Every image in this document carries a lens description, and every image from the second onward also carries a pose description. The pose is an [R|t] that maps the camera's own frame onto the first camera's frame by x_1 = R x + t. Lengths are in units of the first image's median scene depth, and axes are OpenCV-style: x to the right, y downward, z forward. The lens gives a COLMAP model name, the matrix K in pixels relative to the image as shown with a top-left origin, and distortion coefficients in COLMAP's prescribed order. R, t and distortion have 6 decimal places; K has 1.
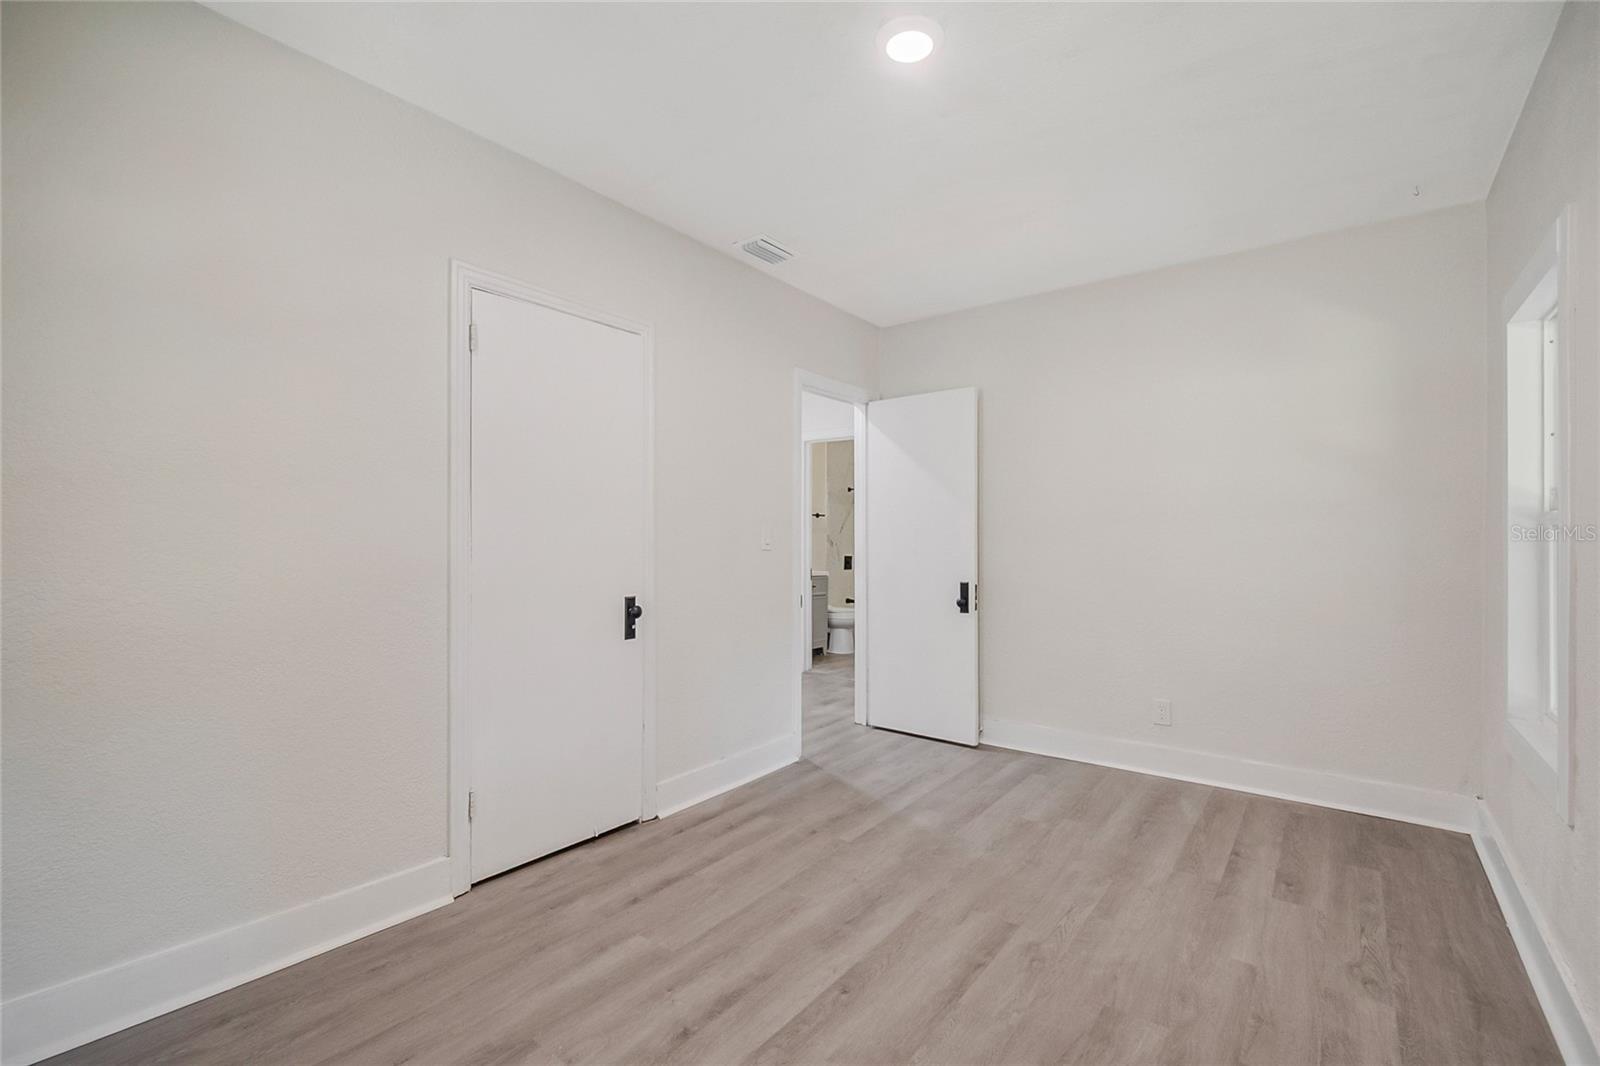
lens RADIAL K [[701.3, 0, 810.6], [0, 701.3, 541.8], [0, 0, 1]] dist [0.013833, -0.018081]
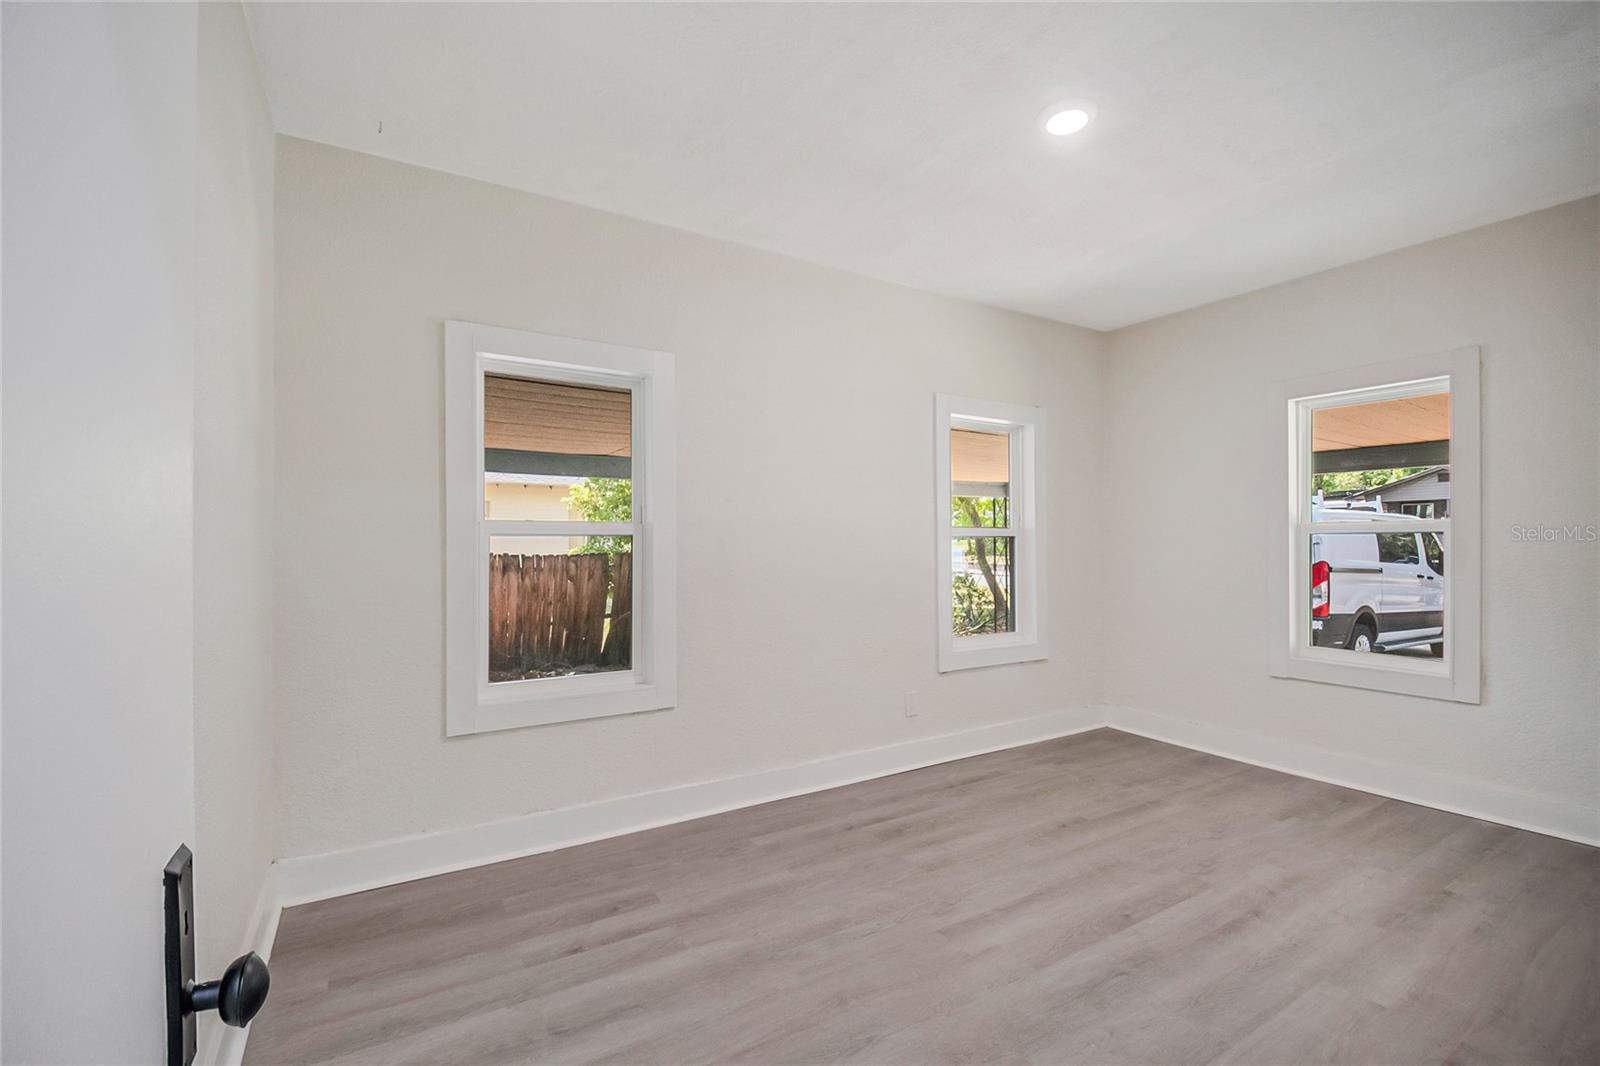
lens RADIAL K [[701.3, 0, 810.6], [0, 701.3, 541.8], [0, 0, 1]] dist [0.013833, -0.018081]
pose [[-0.932697, -0.000482, 0.360661, 0.099197], [-0.000897, 0.999999, -0.000984, -0.007870], [-0.360660, -0.001241, -0.932697, 1.923080]]
